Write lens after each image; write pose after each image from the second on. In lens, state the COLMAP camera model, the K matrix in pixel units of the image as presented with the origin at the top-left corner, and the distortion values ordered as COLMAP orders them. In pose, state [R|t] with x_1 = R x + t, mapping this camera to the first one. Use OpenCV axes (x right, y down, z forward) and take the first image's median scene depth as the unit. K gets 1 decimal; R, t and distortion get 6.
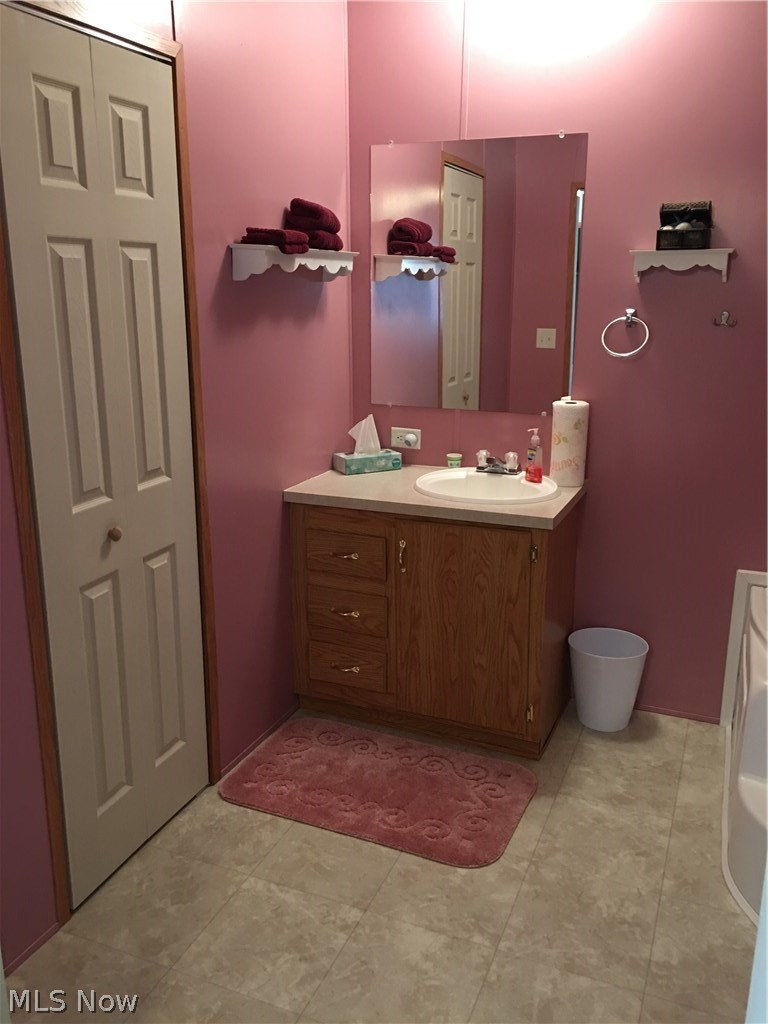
lens RADIAL K [[877.9, 0, 383.3], [0, 877.9, 511.1], [0, 0, 1]] dist [0.082201, -0.115200]
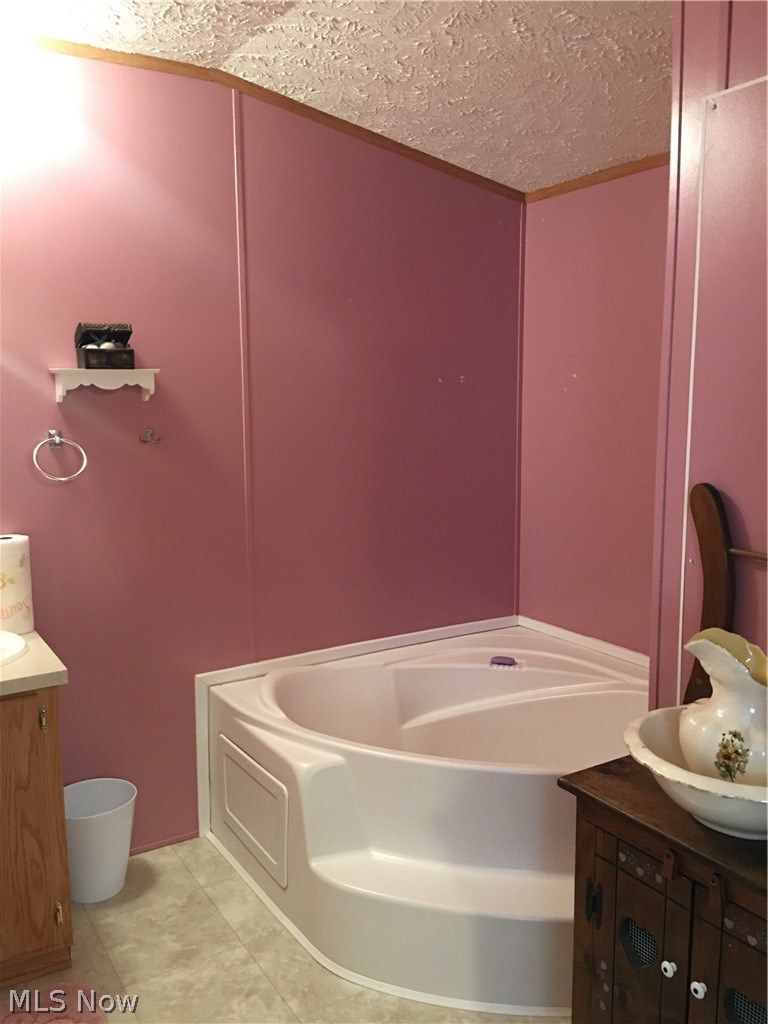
lens RADIAL K [[877.9, 0, 383.0], [0, 877.9, 510.4], [0, 0, 1]] dist [0.082201, -0.115200]
pose [[0.580629, -0.114979, 0.806009, -0.294458], [0.219831, 0.975348, -0.019226, -0.056763], [-0.783929, 0.188349, 0.591591, 0.214213]]
